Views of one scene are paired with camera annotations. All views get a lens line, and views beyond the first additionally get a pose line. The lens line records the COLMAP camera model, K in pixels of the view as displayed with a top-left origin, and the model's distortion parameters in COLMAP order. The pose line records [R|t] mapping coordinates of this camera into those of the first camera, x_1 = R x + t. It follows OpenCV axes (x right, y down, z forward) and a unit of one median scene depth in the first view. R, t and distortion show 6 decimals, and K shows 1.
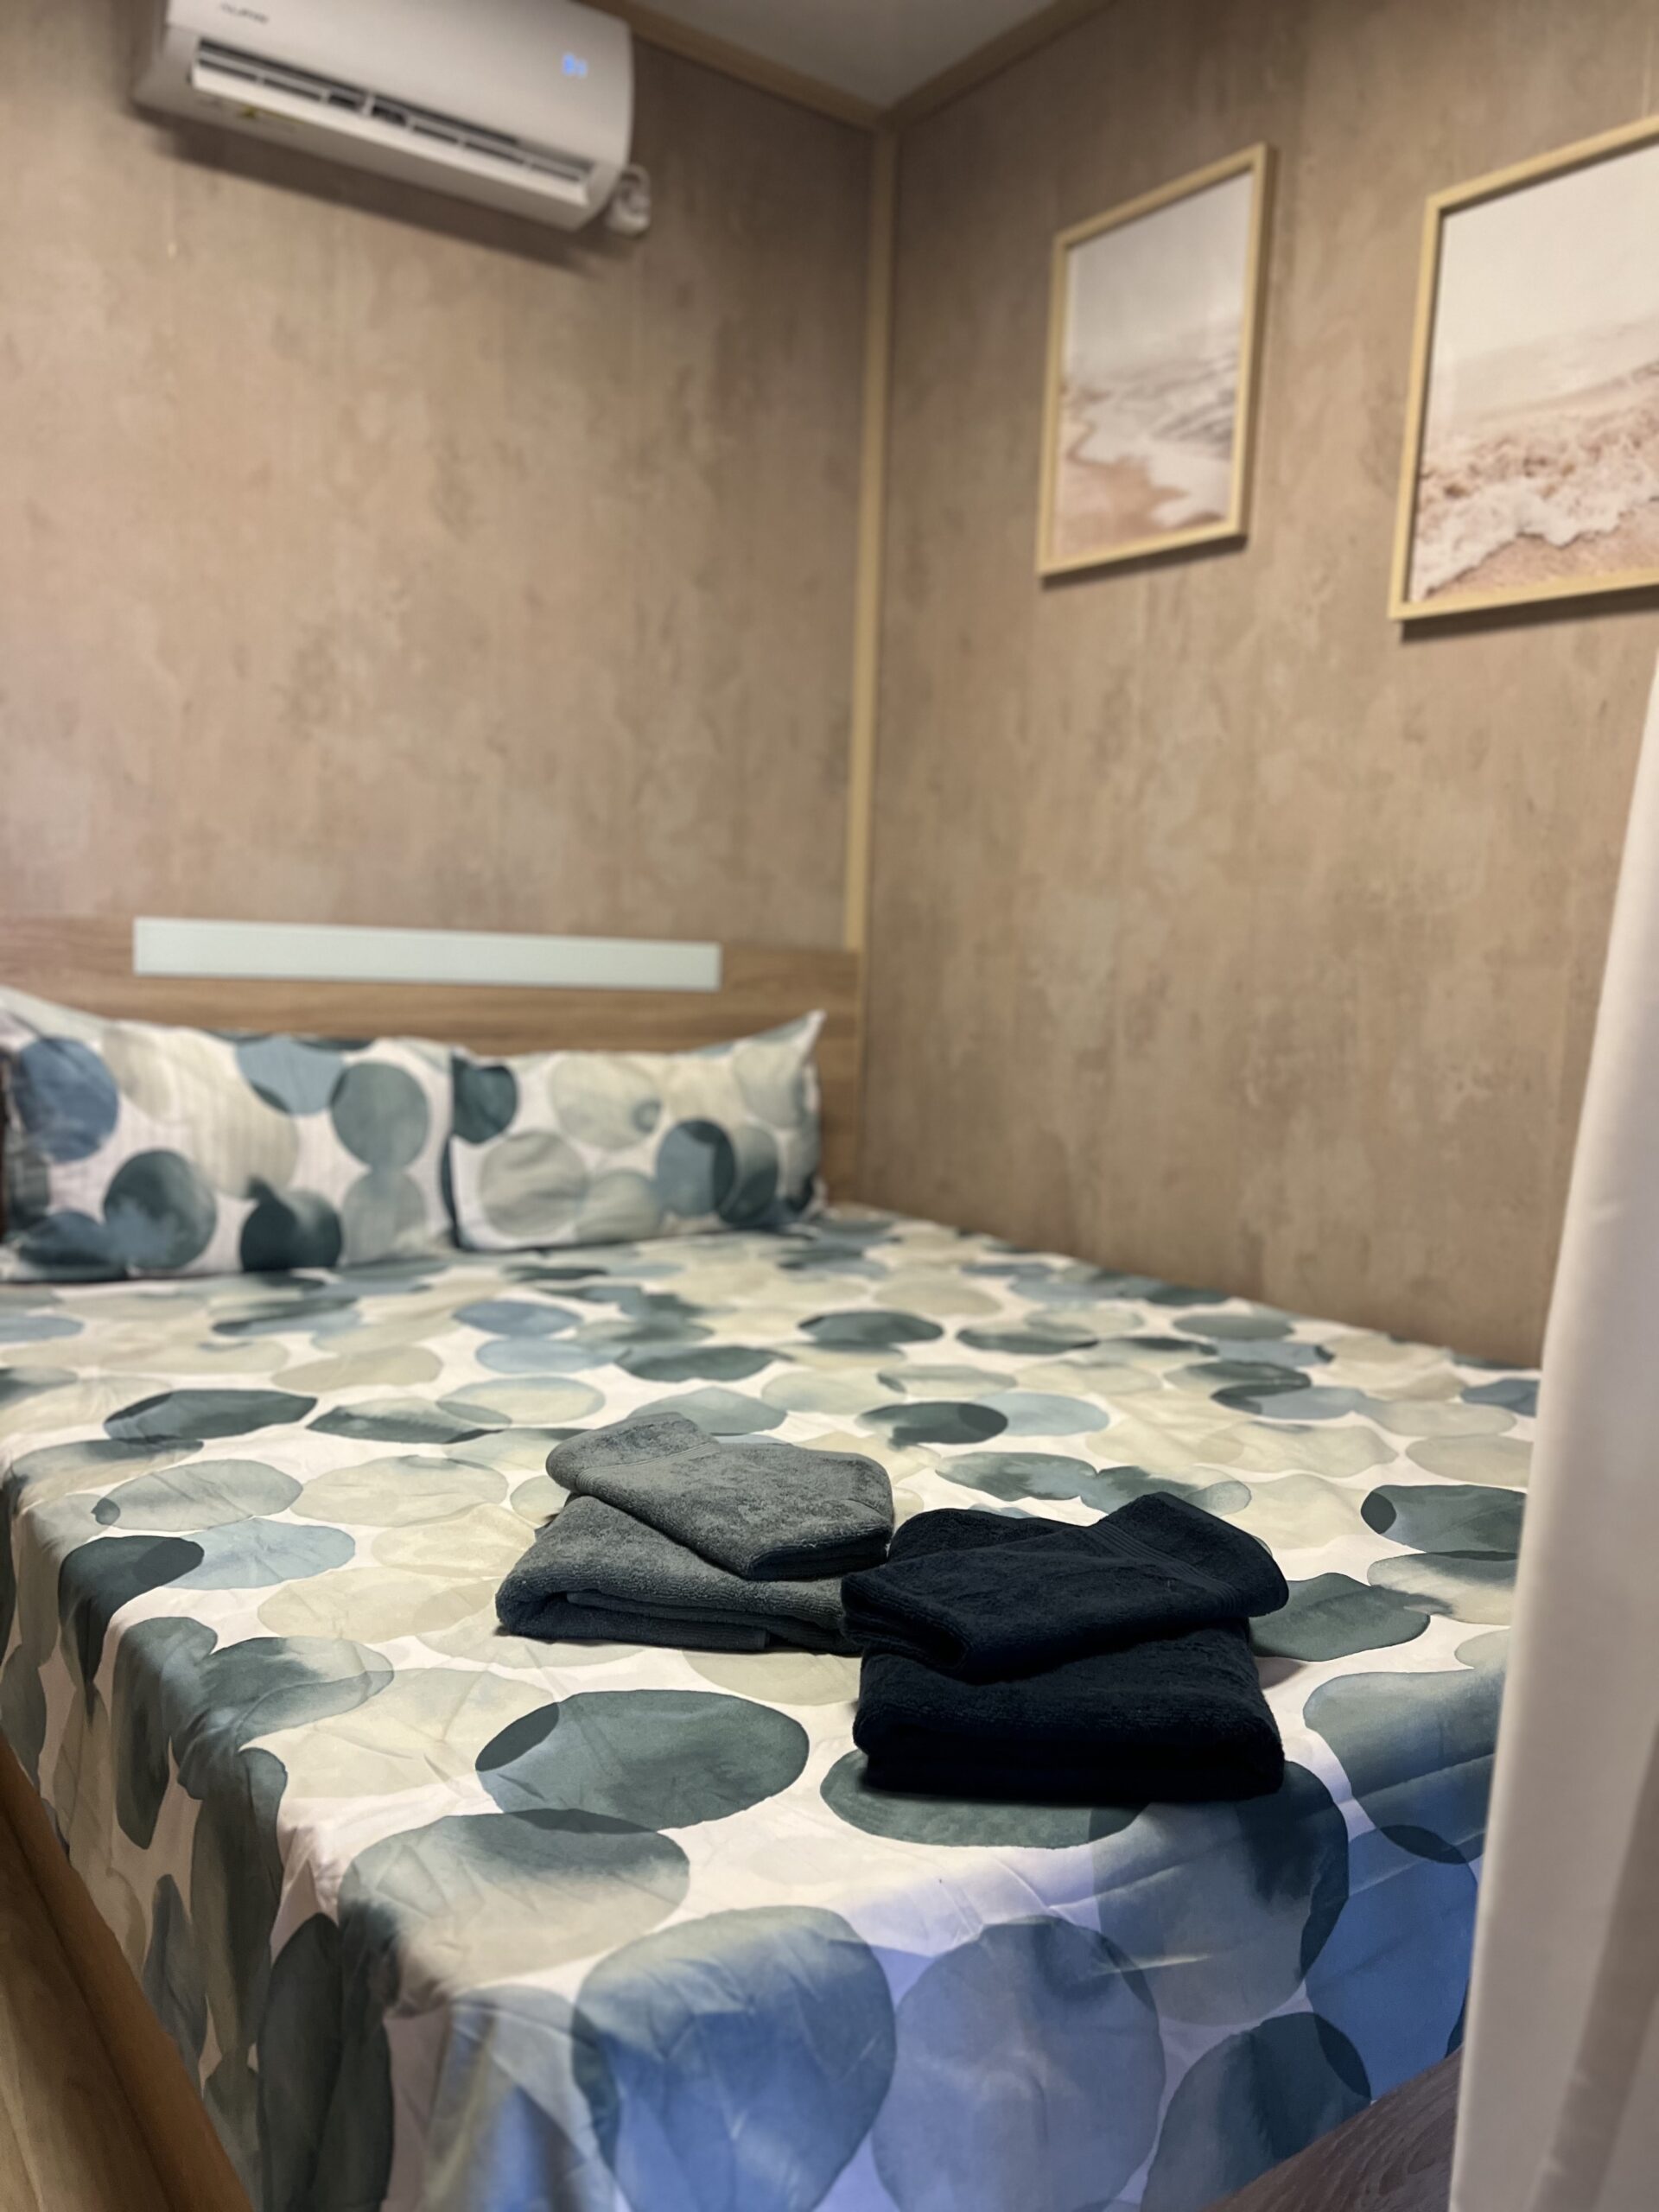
lens RADIAL K [[1663.9, 0, 821.1], [0, 1663.9, 1108.4], [0, 0, 1]] dist [0.059477, -0.068251]
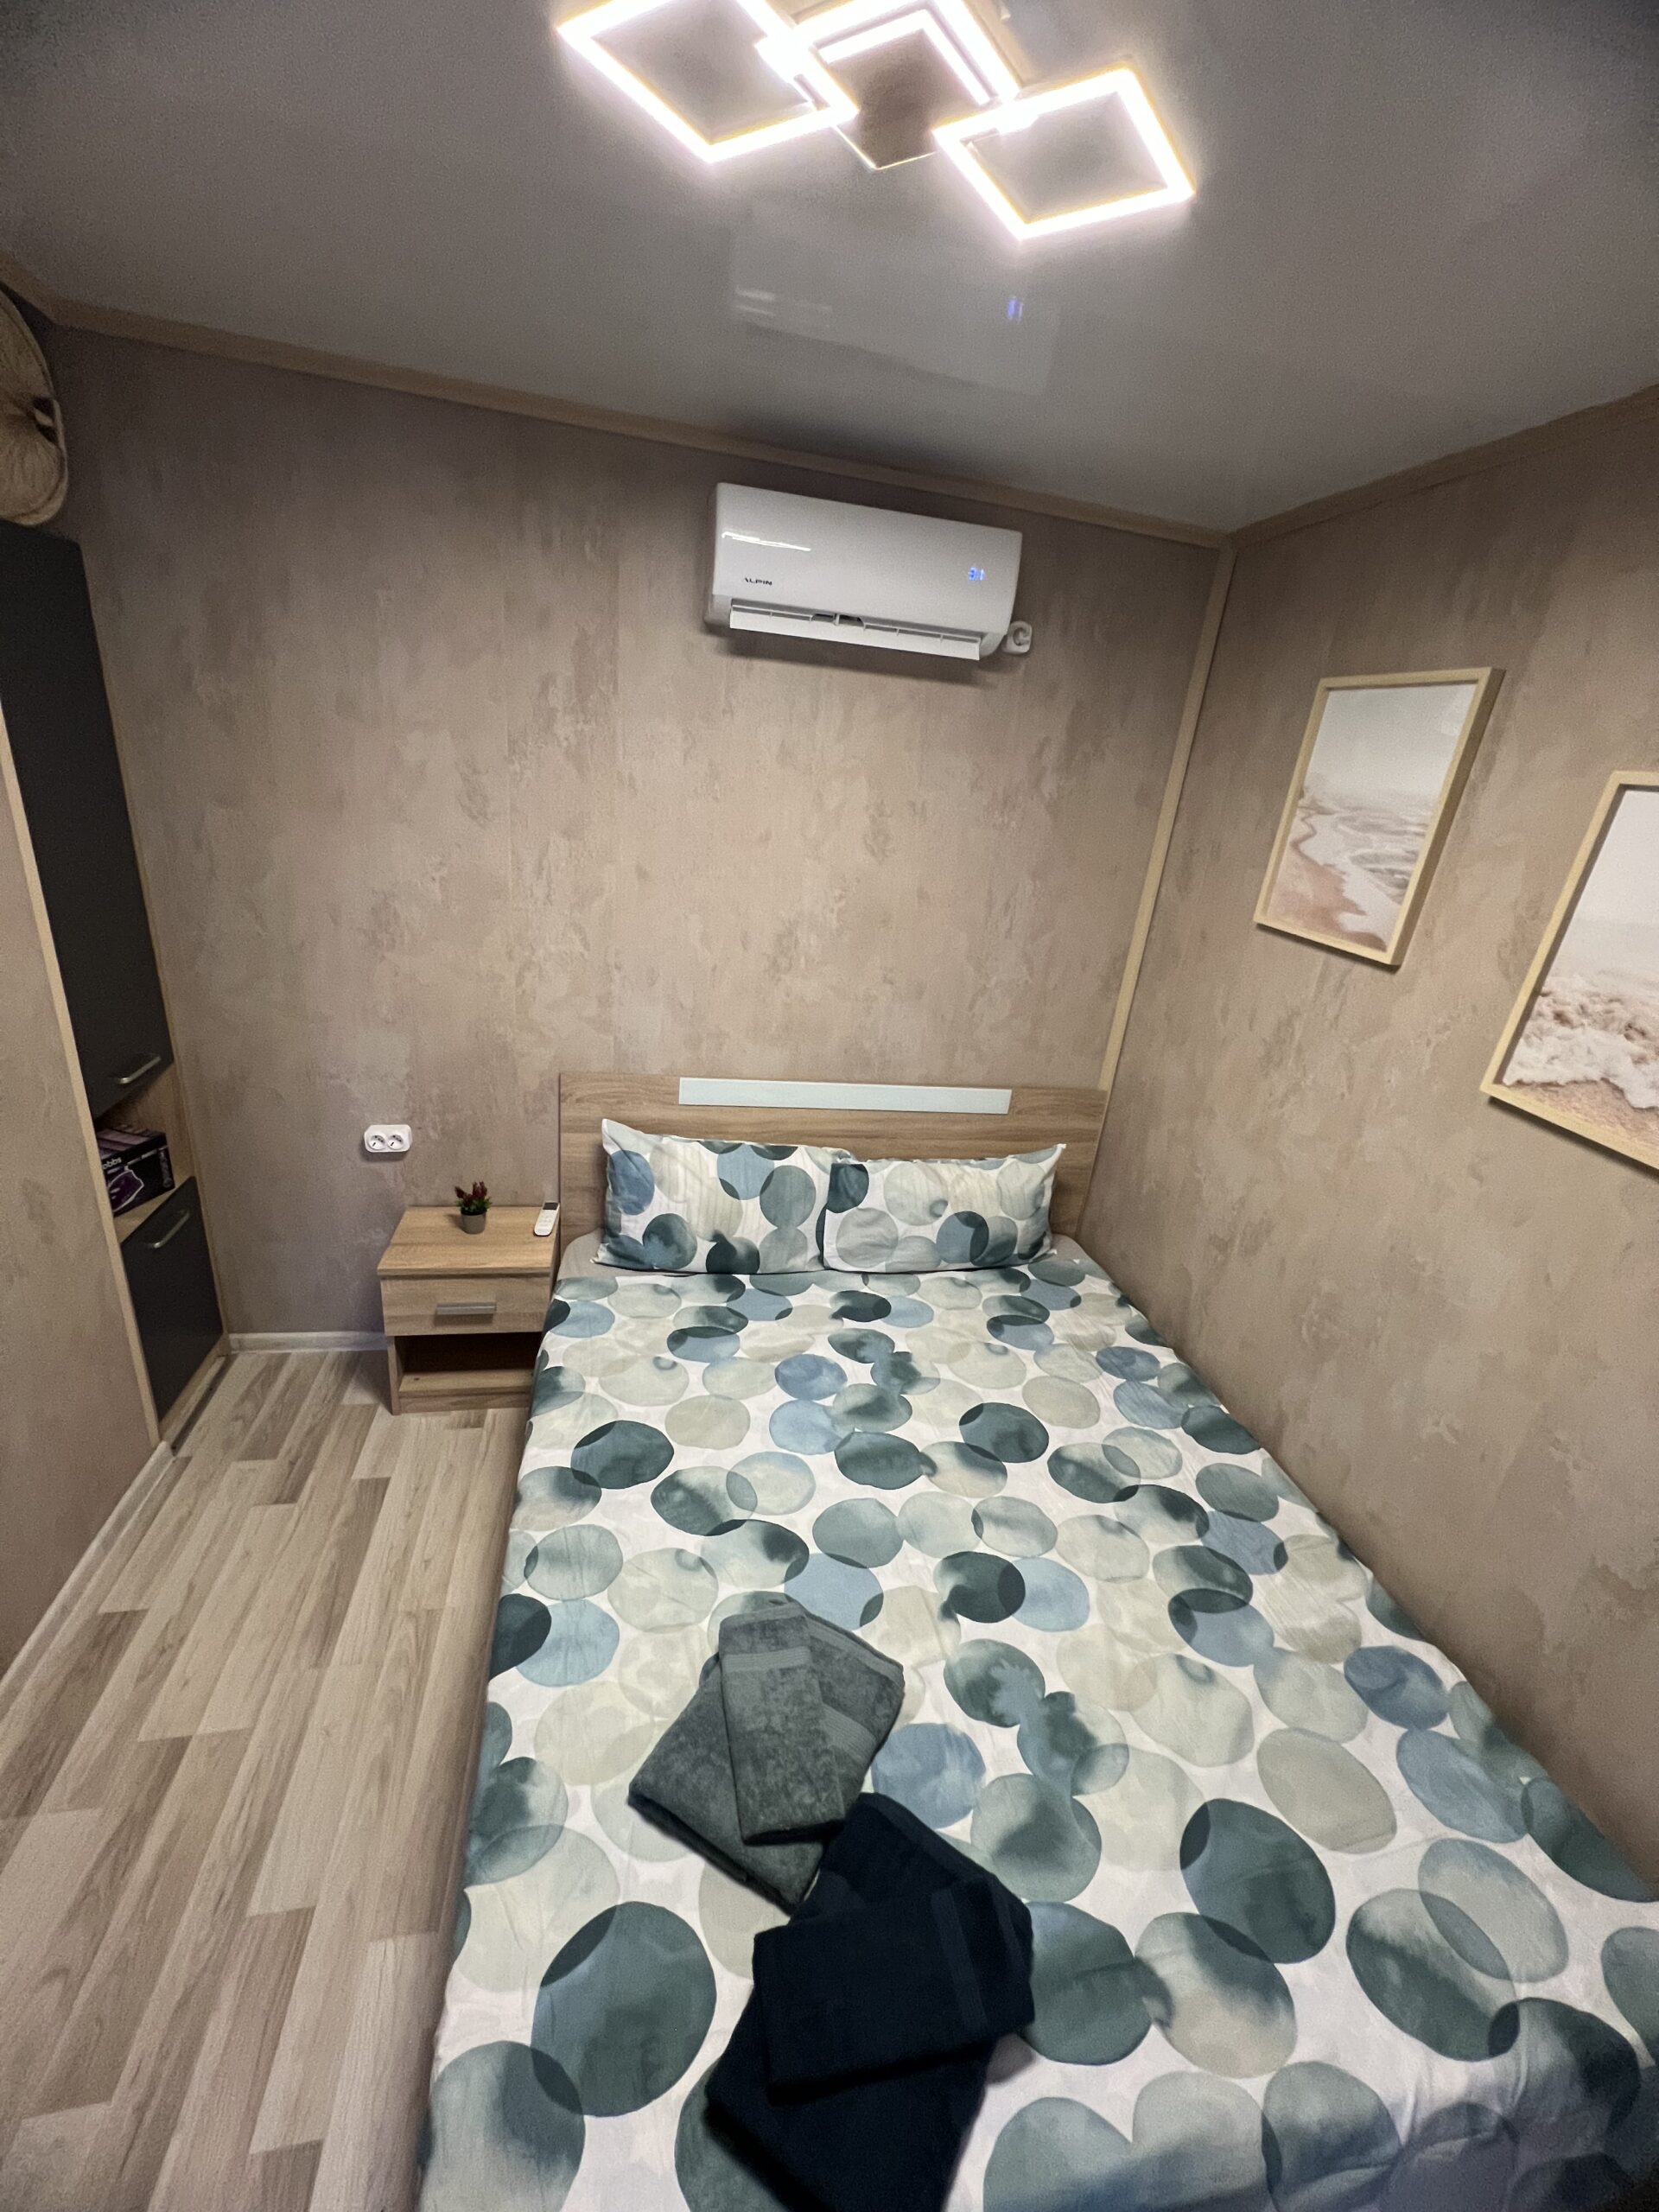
lens RADIAL K [[881.8, 0, 828.6], [0, 881.8, 1099.2], [0, 0, 1]] dist [-0.000766, -0.000186]
pose [[0.913675, 0.199175, -0.354299, 0.107507], [-0.110596, 0.960640, 0.254832, -0.369627], [0.391110, -0.193650, 0.899740, 0.160957]]
